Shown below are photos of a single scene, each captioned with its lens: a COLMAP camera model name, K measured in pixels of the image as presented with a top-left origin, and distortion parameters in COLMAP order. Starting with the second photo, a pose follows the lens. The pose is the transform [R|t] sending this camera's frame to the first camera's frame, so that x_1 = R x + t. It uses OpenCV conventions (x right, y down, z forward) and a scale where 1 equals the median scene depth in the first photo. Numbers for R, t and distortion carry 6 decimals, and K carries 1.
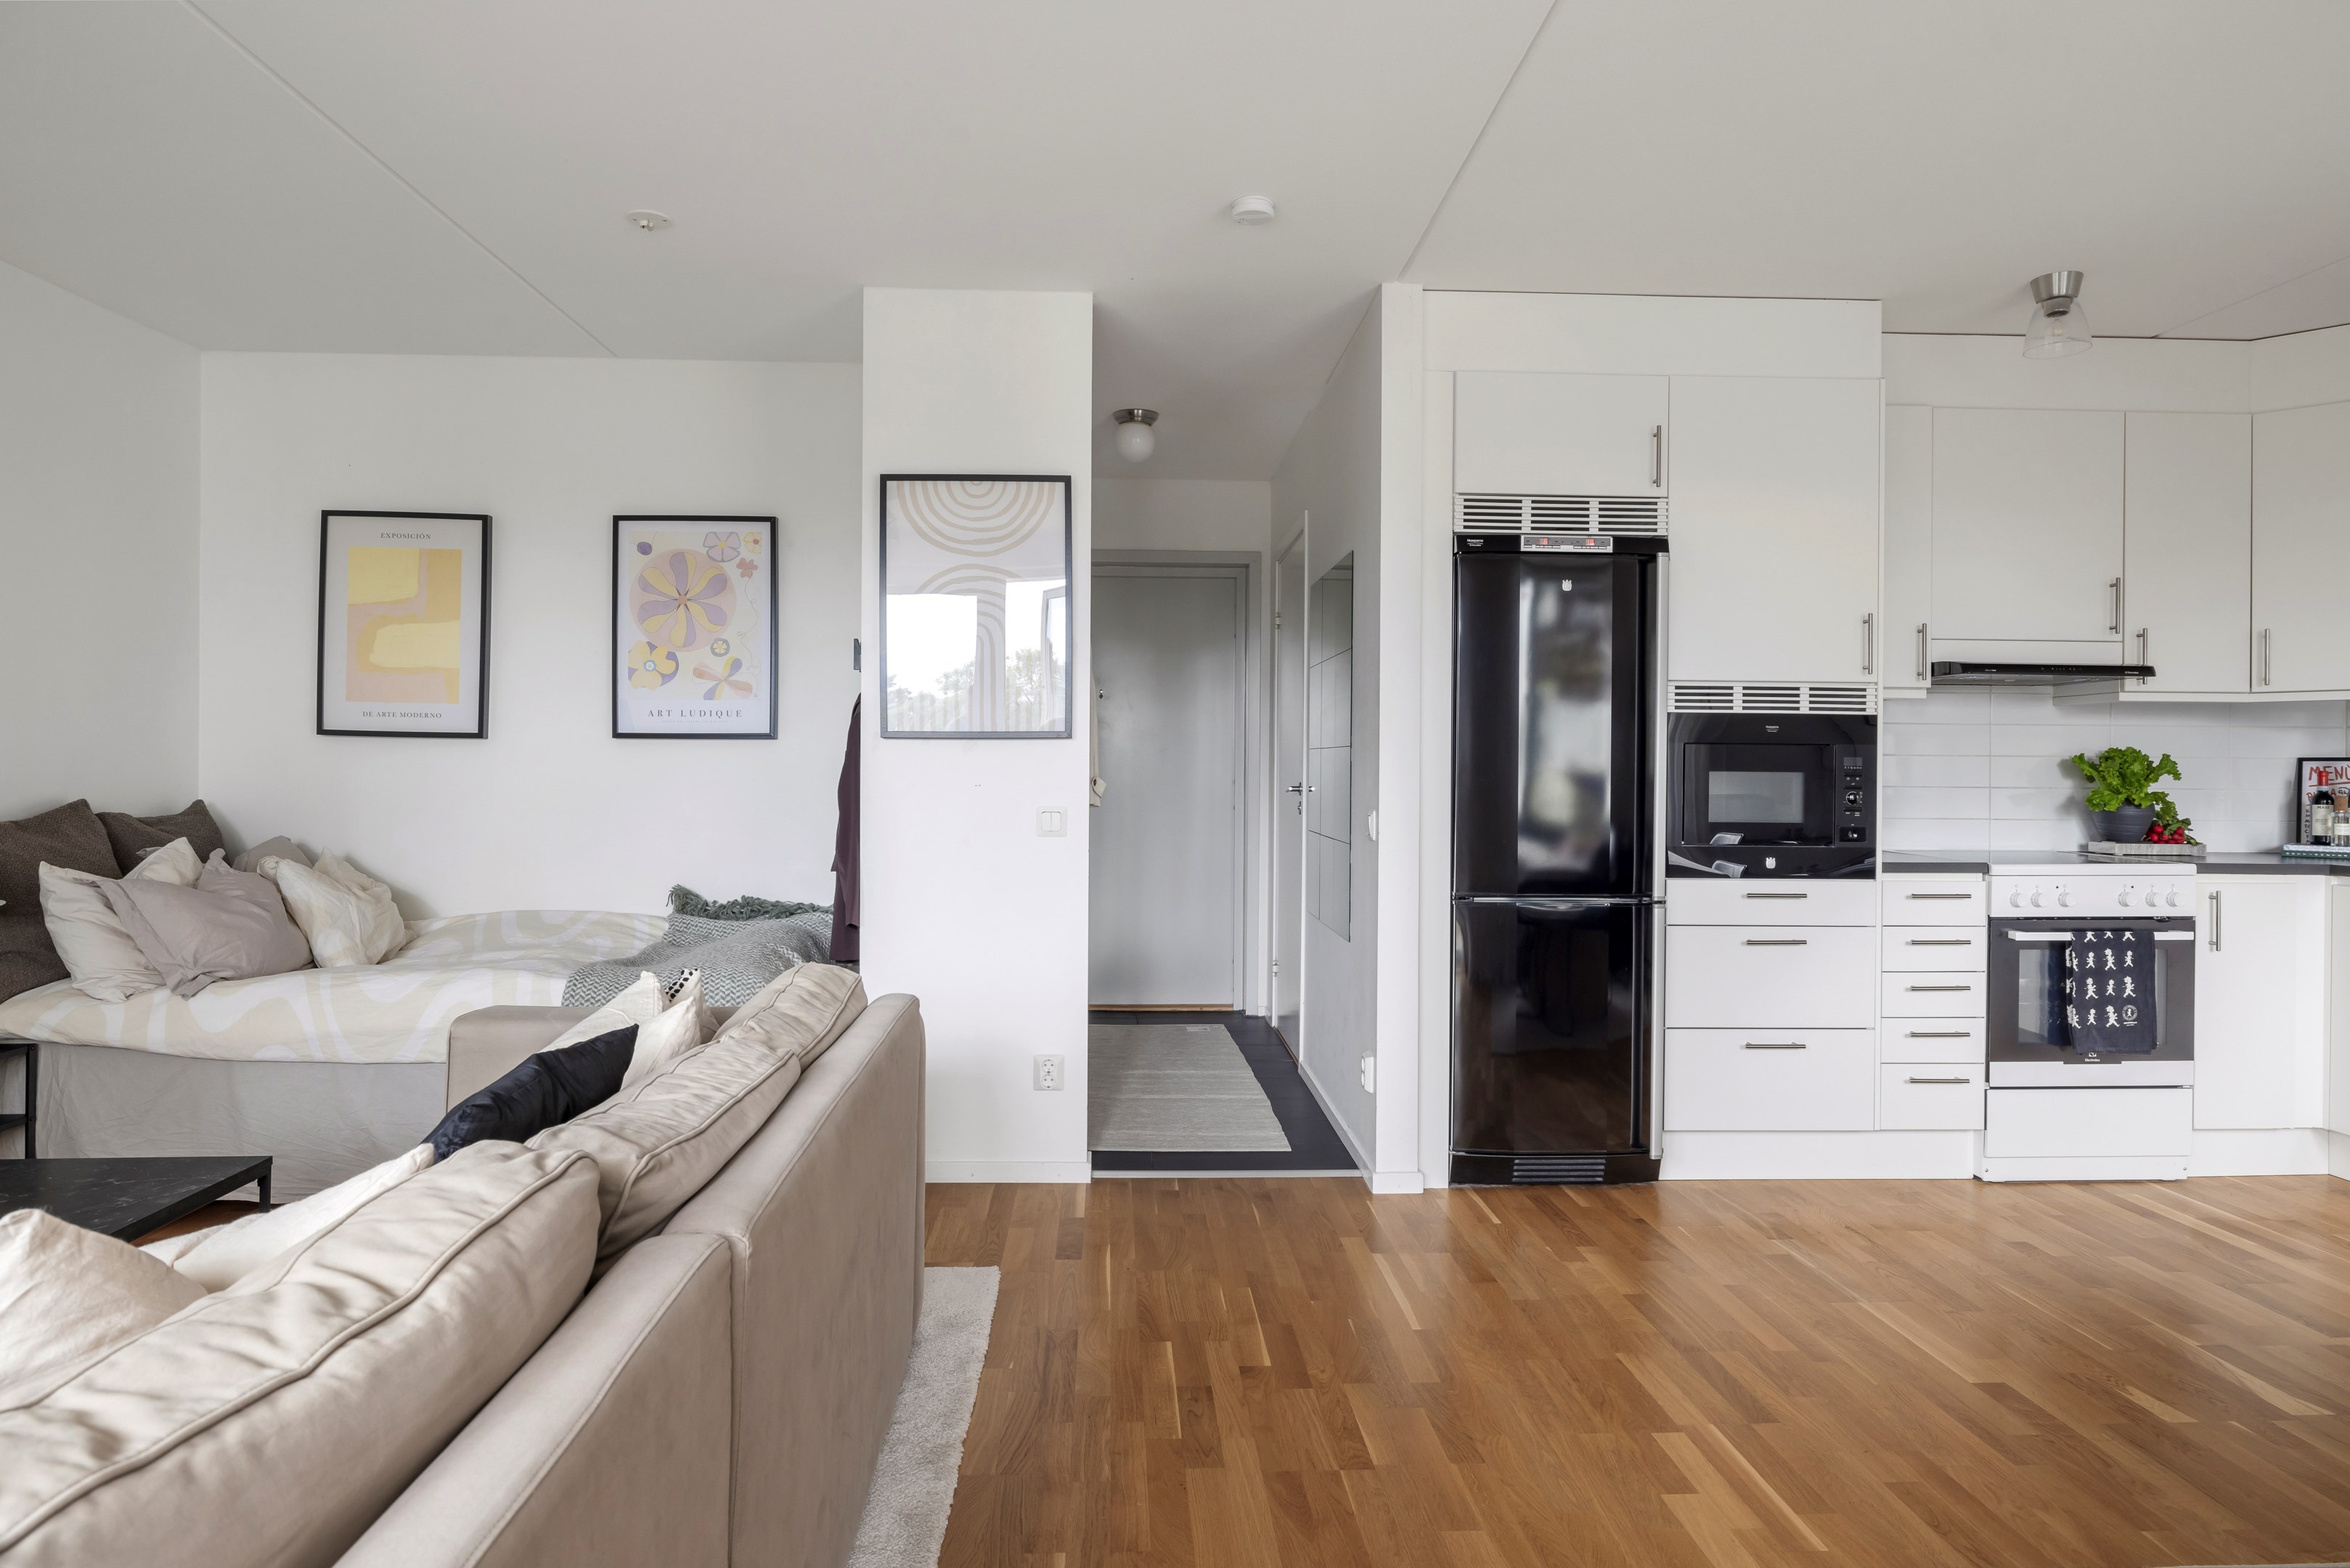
lens RADIAL K [[1384.0, 0, 1177.7], [0, 1384.0, 772.6], [0, 0, 1]] dist [-0.003001, 0.004935]
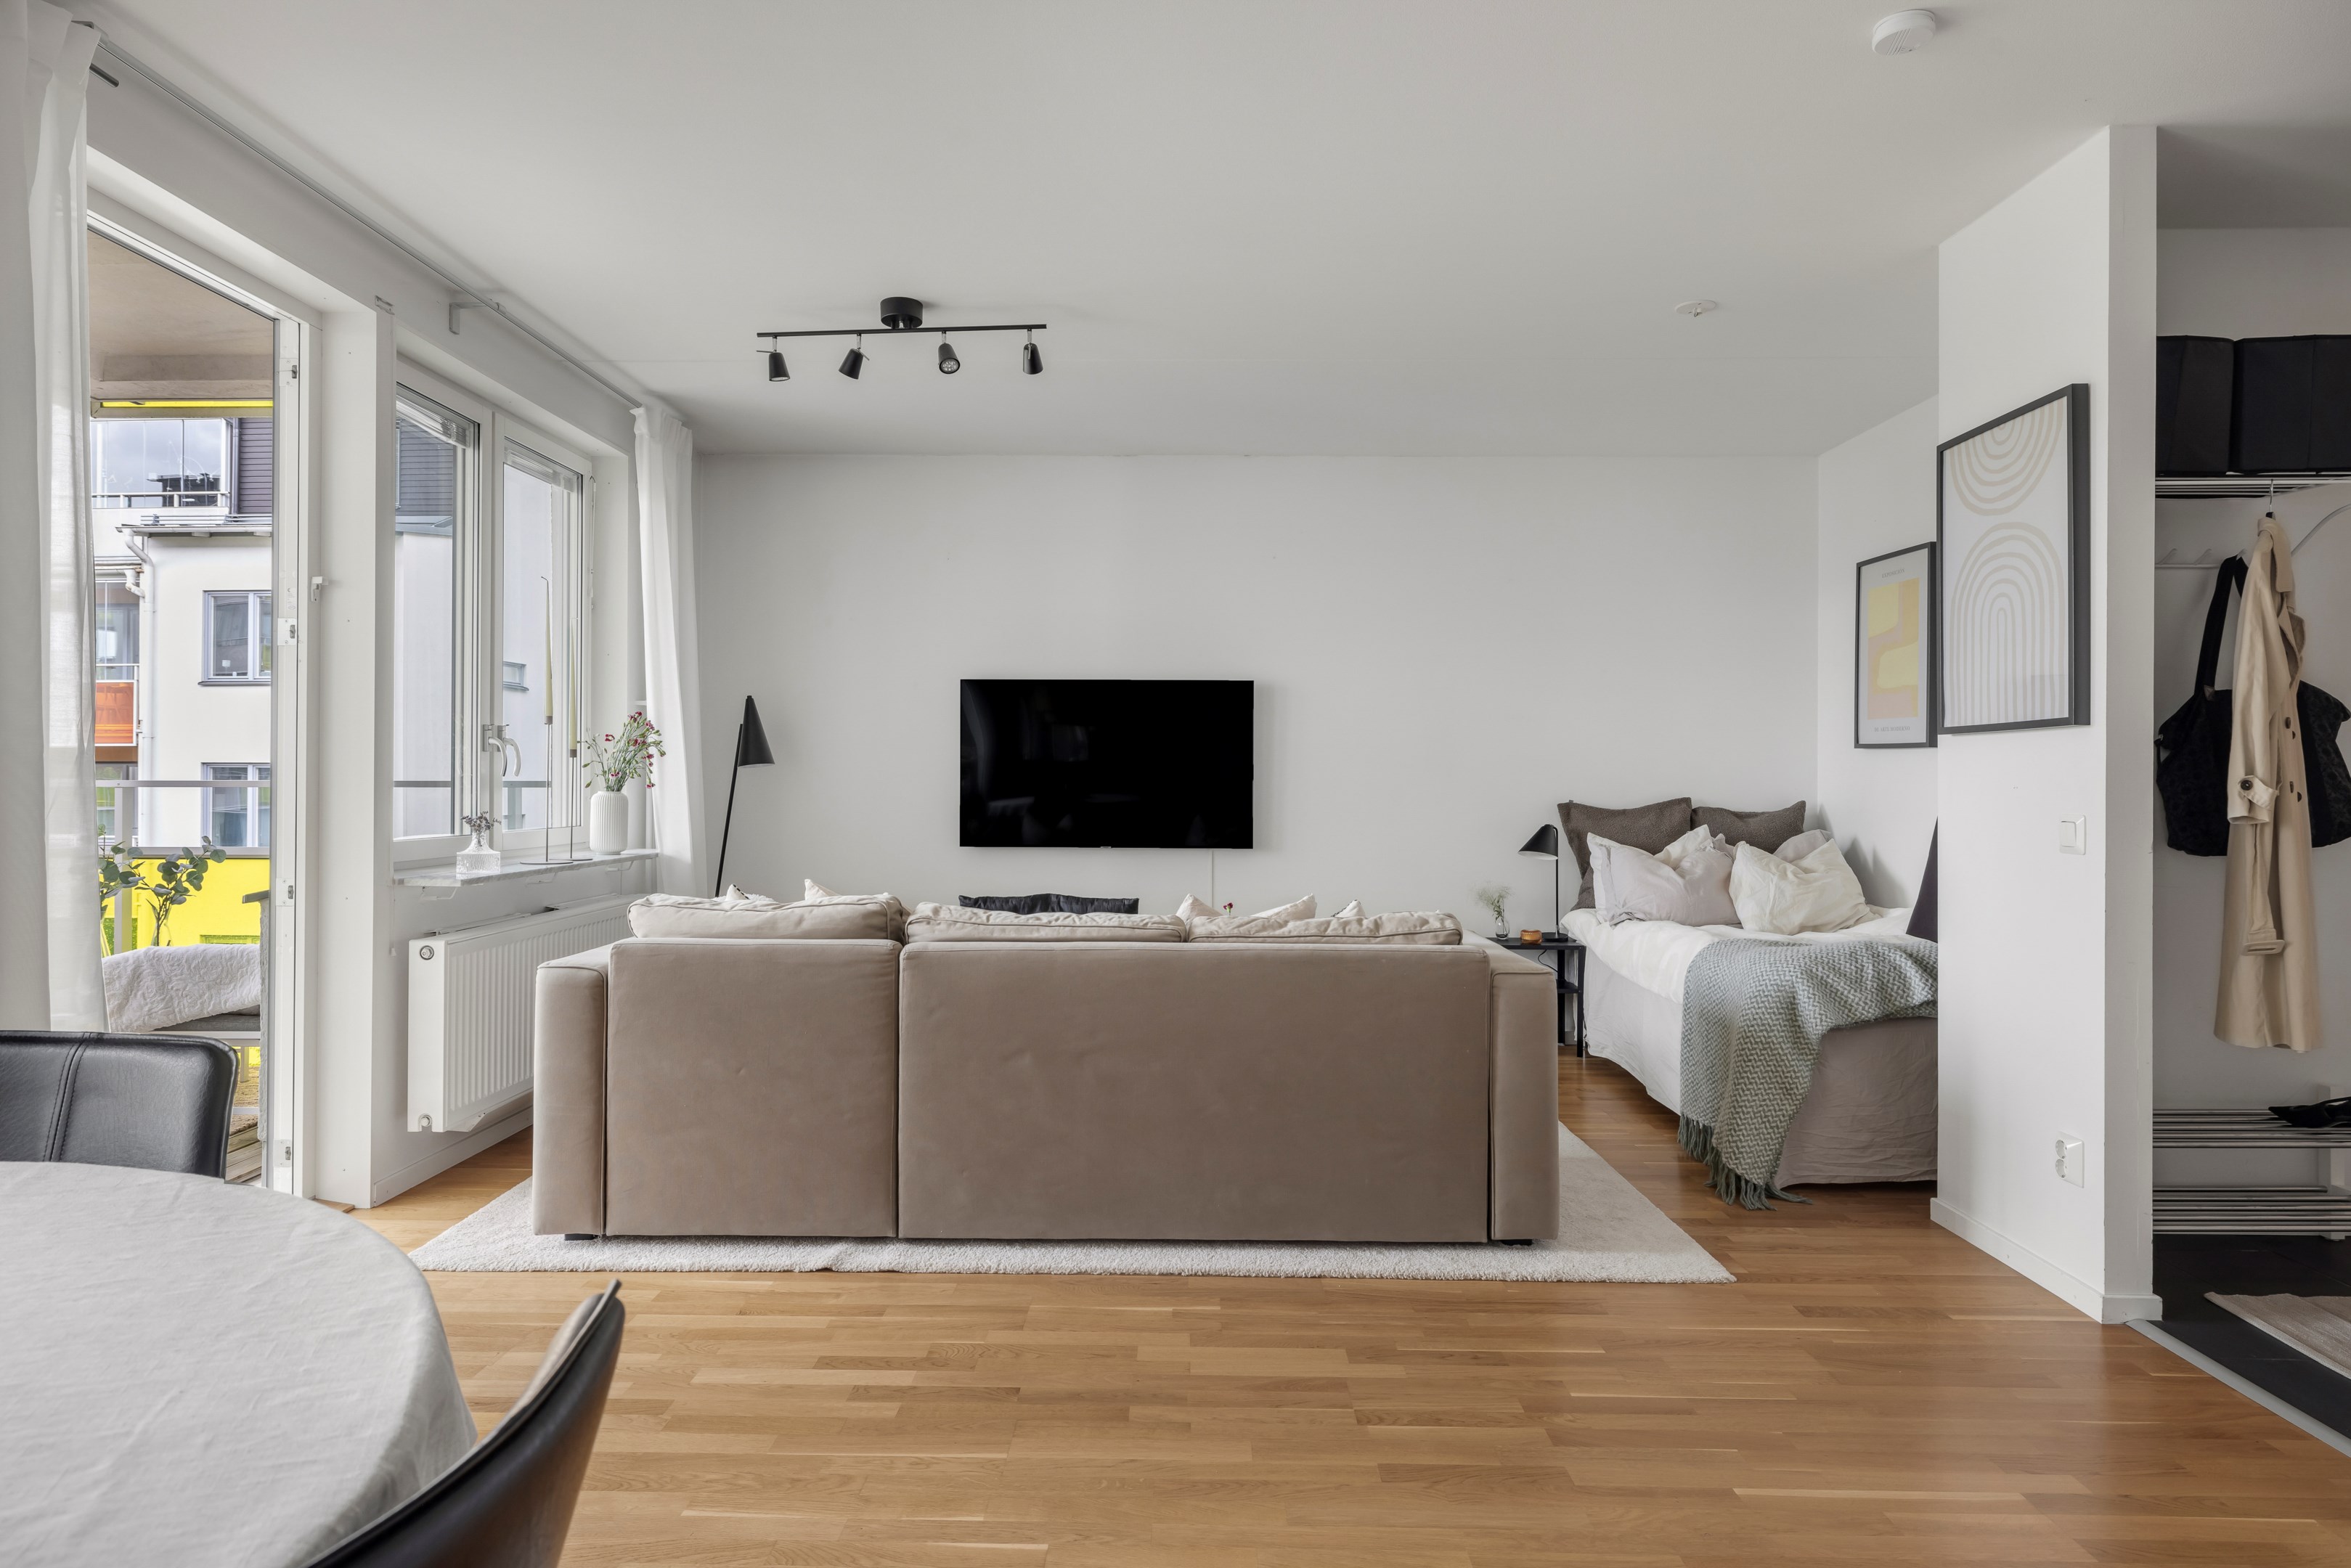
lens RADIAL K [[1360.1, 0, 1151.7], [0, 1360.1, 771.0], [0, 0, 1]] dist [0.000650, -0.001000]
pose [[-0.073119, -0.012097, -0.997250, 0.707833], [-0.006524, 0.999911, -0.011651, 0.012118], [0.997302, 0.005654, -0.073191, 0.545022]]
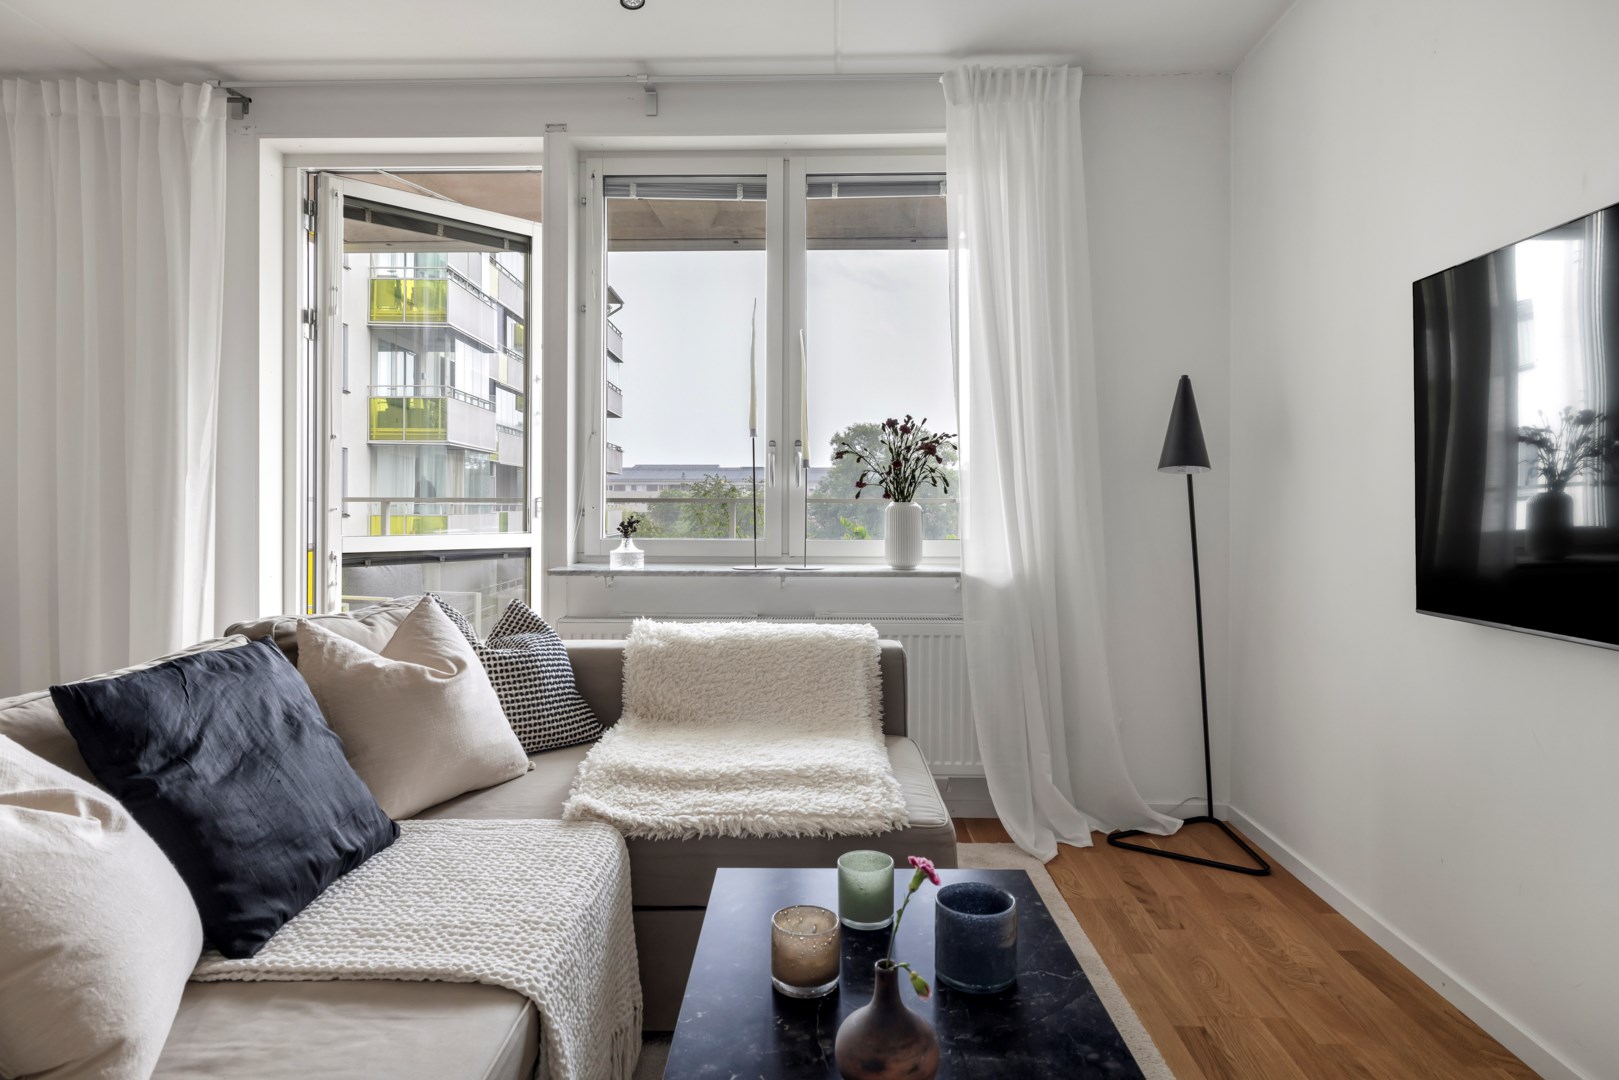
lens RADIAL K [[936.7, 0, 813.8], [0, 936.7, 507.5], [0, 0, 1]] dist [0.000650, -0.001000]
pose [[-0.997192, -0.009848, 0.074242, -0.468230], [-0.009428, 0.999938, 0.006002, 0.019434], [-0.074297, 0.005285, -0.997222, 0.771493]]
